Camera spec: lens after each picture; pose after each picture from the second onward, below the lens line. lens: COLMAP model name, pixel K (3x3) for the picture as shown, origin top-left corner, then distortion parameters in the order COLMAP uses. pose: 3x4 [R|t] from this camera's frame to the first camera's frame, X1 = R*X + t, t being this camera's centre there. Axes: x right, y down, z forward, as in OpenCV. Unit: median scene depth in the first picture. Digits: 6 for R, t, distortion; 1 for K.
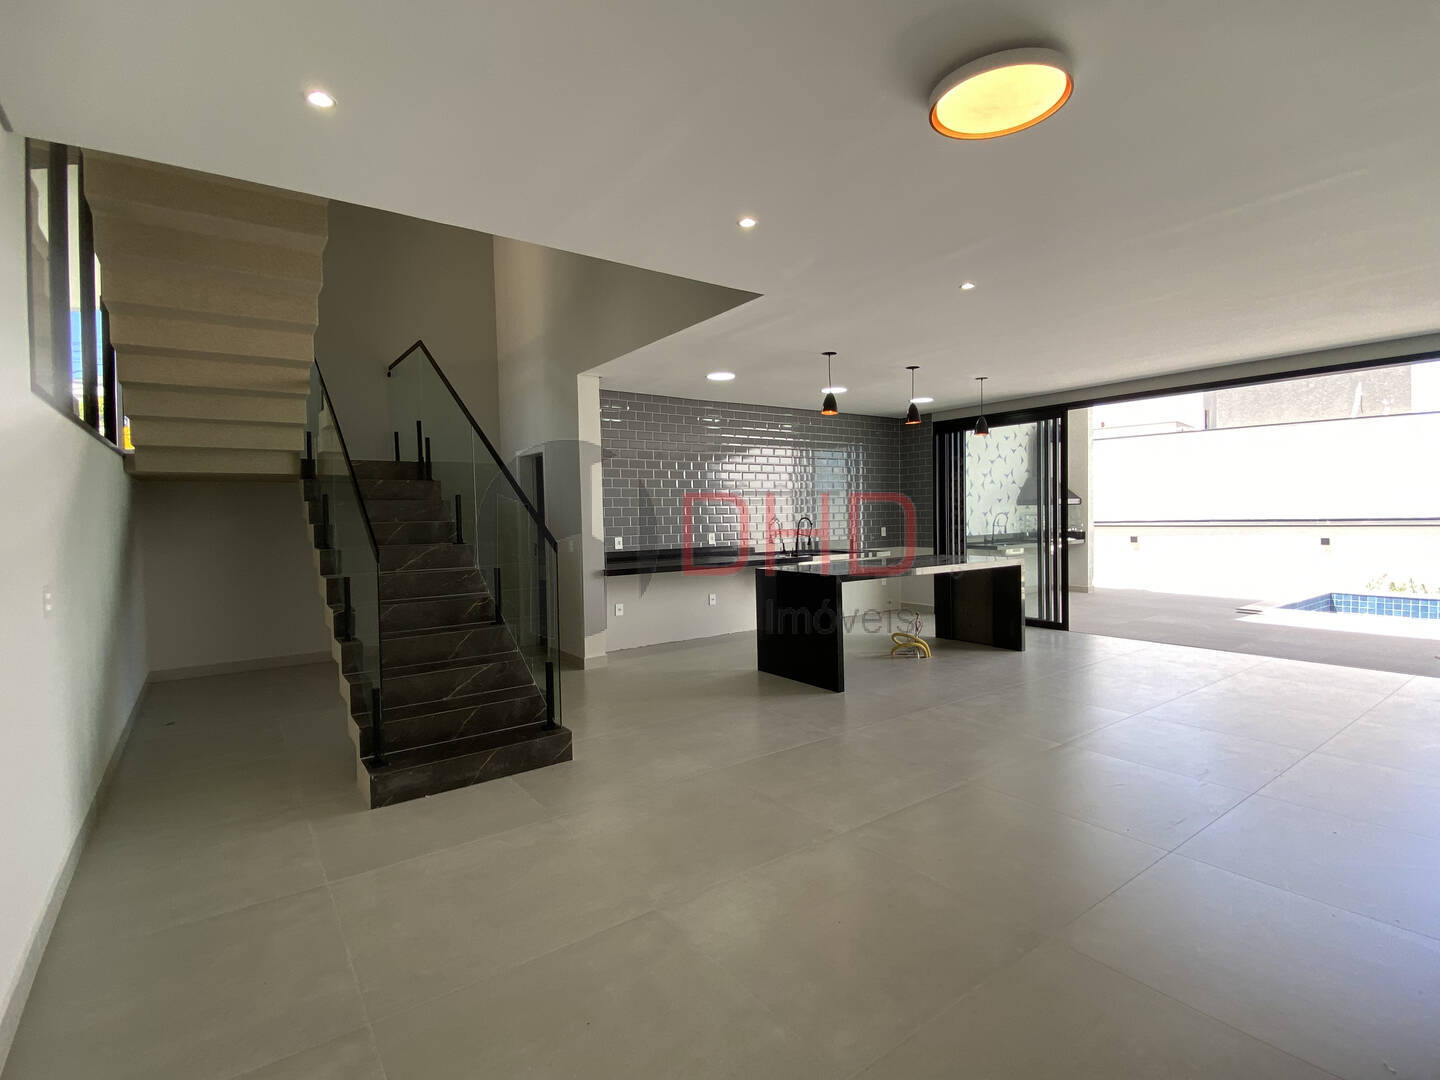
lens RADIAL K [[697.6, 0, 718.7], [0, 697.6, 536.8], [0, 0, 1]] dist [-0.021535, -0.000873]
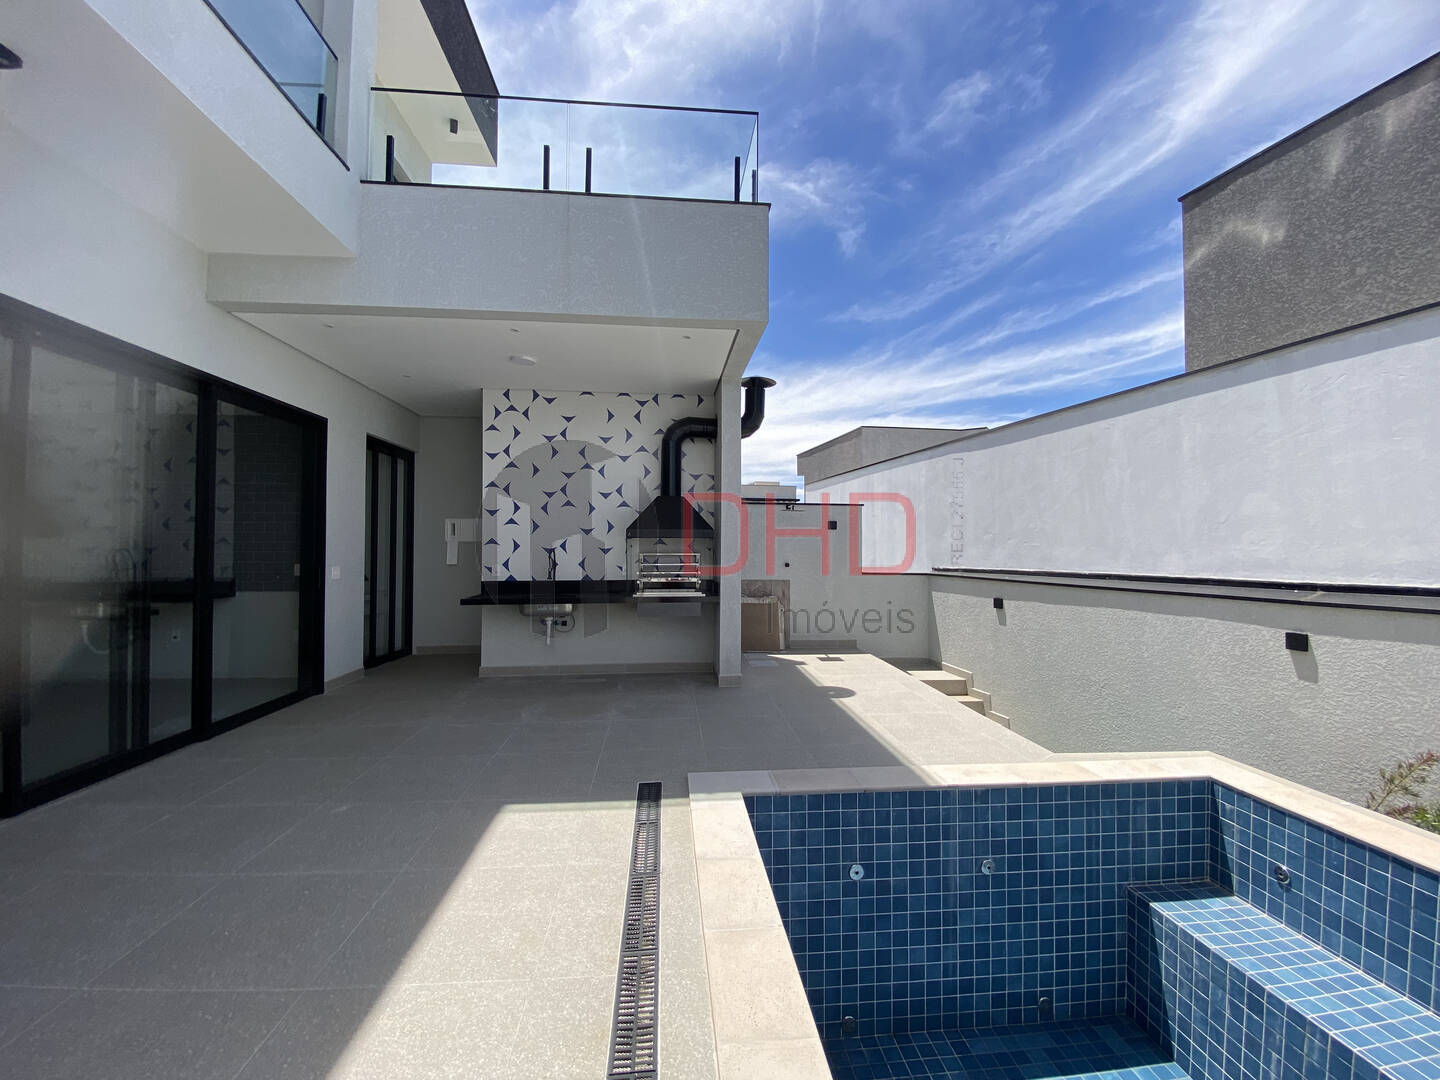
lens RADIAL K [[592.9, 0, 721.7], [0, 592.9, 538.2], [0, 0, 1]] dist [-0.003482, -0.000510]
pose [[0.865436, 0.019688, -0.500633, 0.799062], [-0.034321, 0.999210, -0.020035, -0.037055], [0.499843, 0.034521, 0.865428, 0.549753]]
